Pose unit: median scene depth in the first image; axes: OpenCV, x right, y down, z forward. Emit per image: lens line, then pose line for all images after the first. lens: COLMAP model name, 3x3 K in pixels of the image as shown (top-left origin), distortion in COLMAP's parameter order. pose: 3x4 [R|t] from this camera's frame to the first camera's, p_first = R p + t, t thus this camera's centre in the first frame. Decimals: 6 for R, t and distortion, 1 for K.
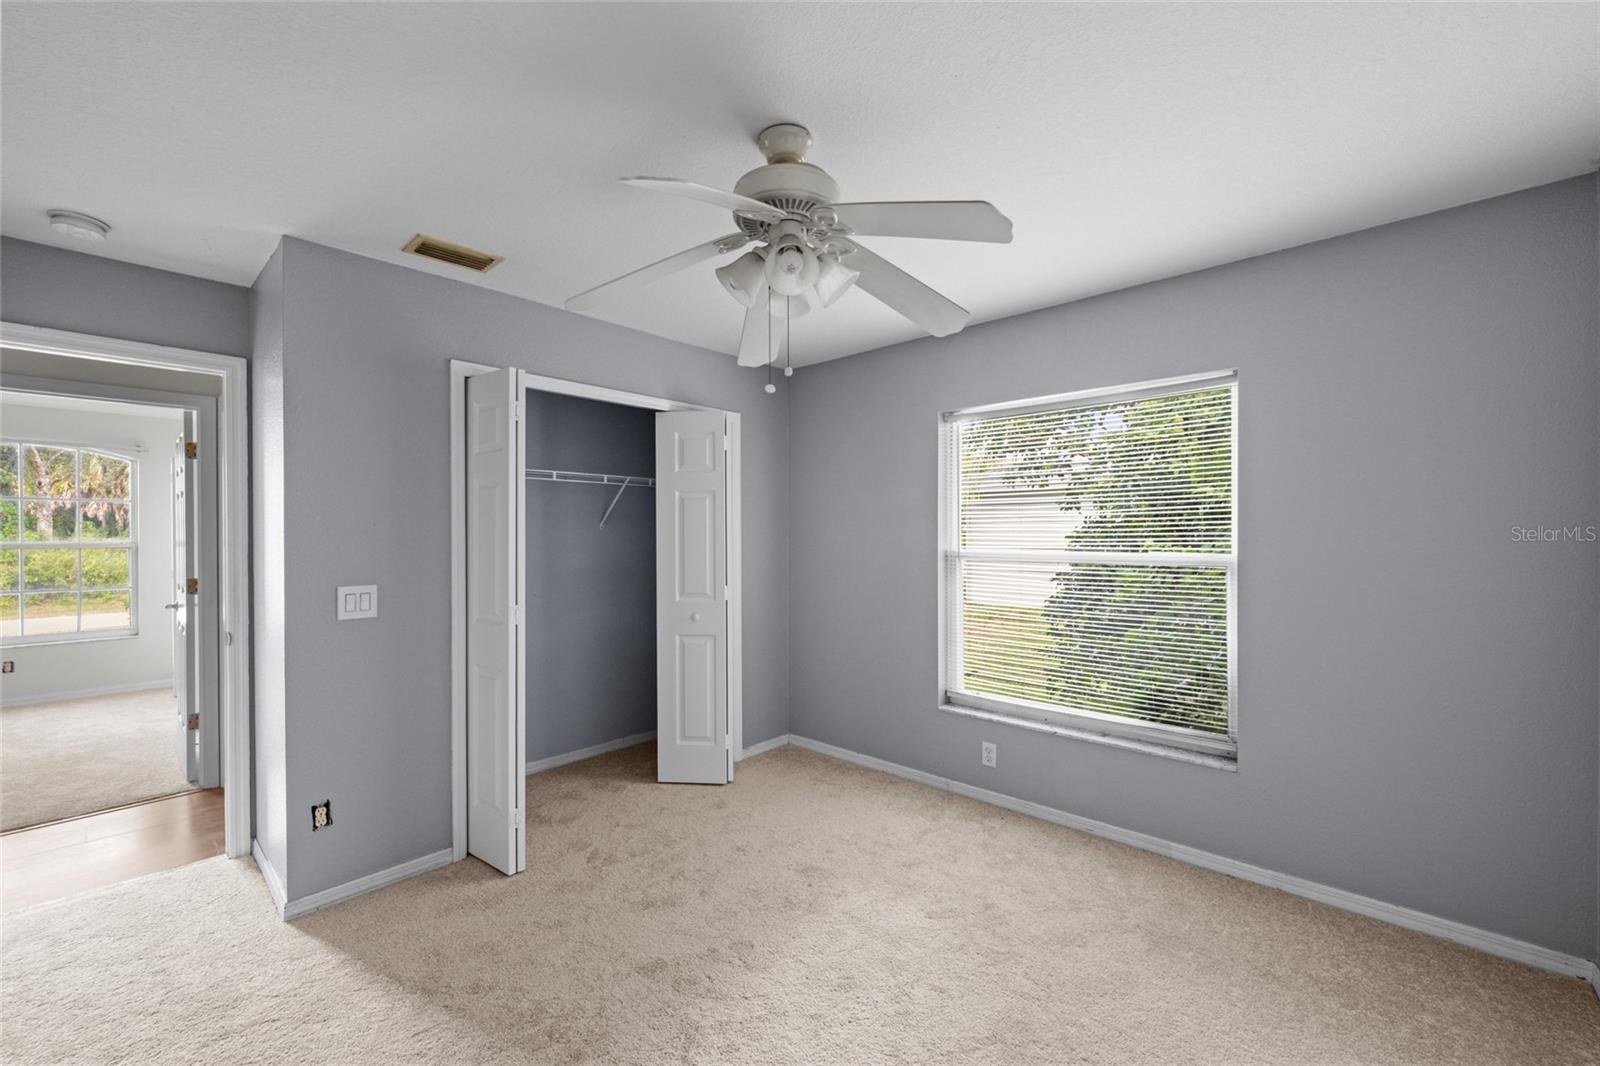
lens RADIAL K [[638.5, 0, 800.0], [0, 638.5, 533.0], [0, 0, 1]] dist [0.001543, -0.000242]
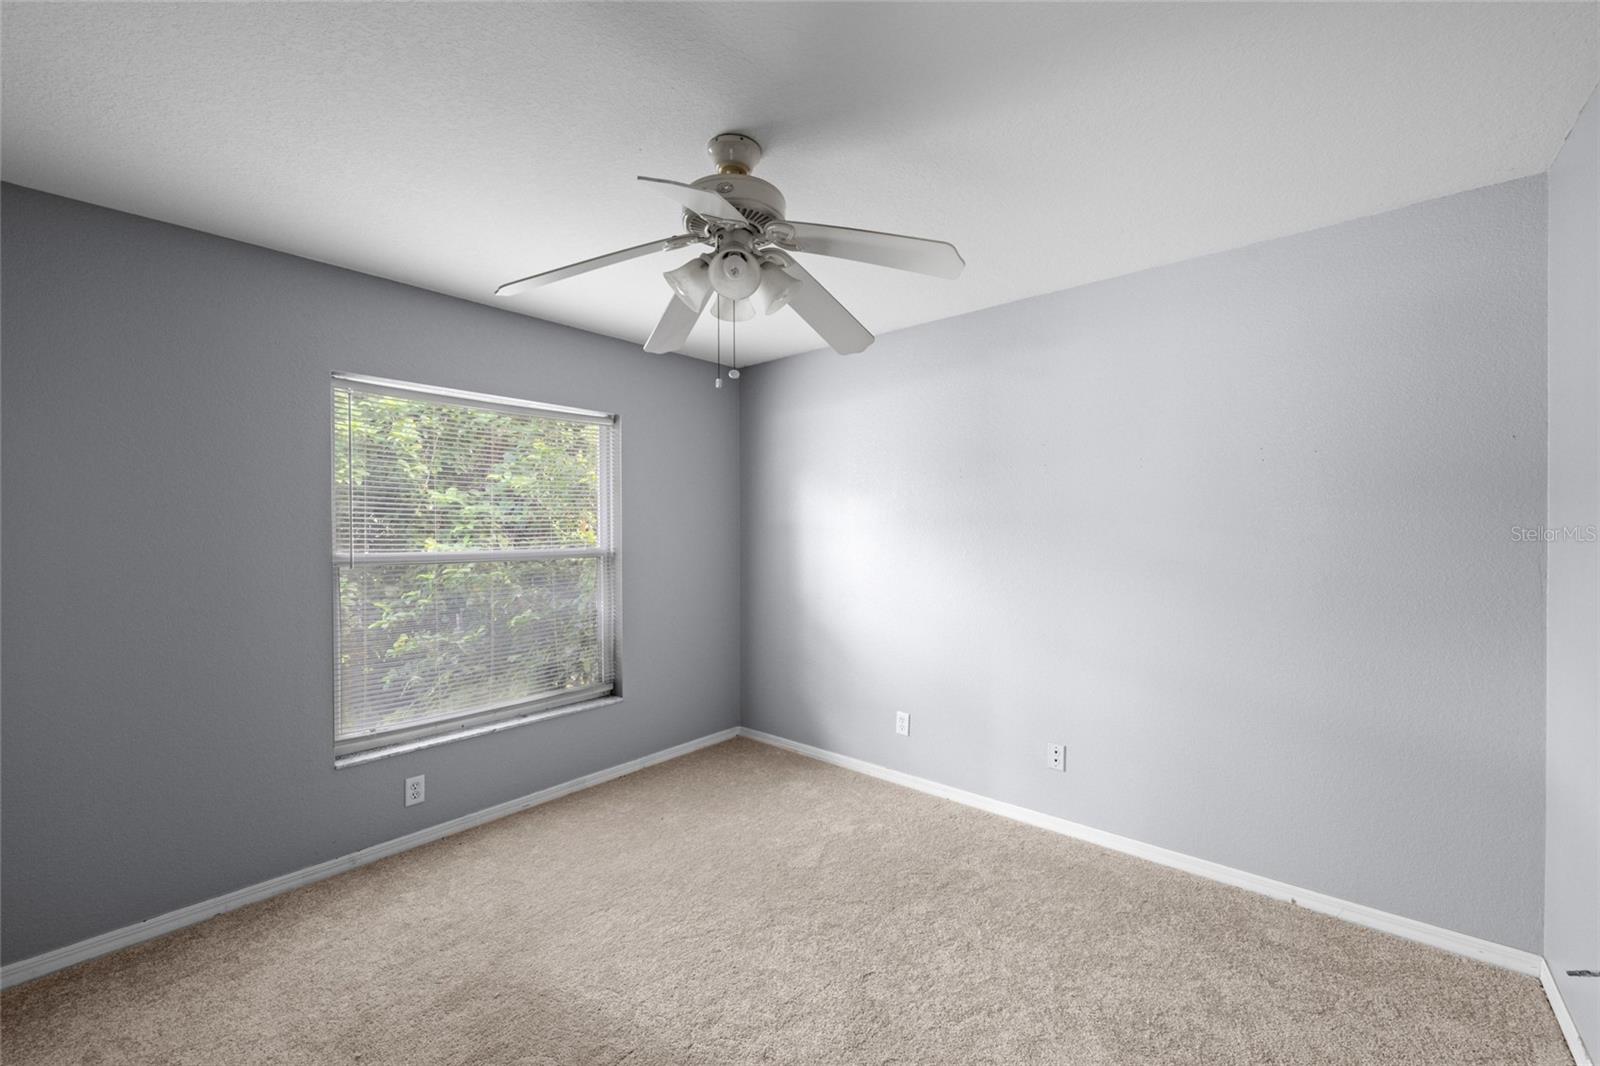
lens RADIAL K [[638.5, 0, 800.0], [0, 638.5, 533.0], [0, 0, 1]] dist [0.001543, -0.000242]
pose [[-0.023258, -0.002266, 0.999727, -0.635974], [0.006062, 0.999979, 0.002408, 0.001751], [-0.999711, 0.006116, -0.023243, 0.553990]]
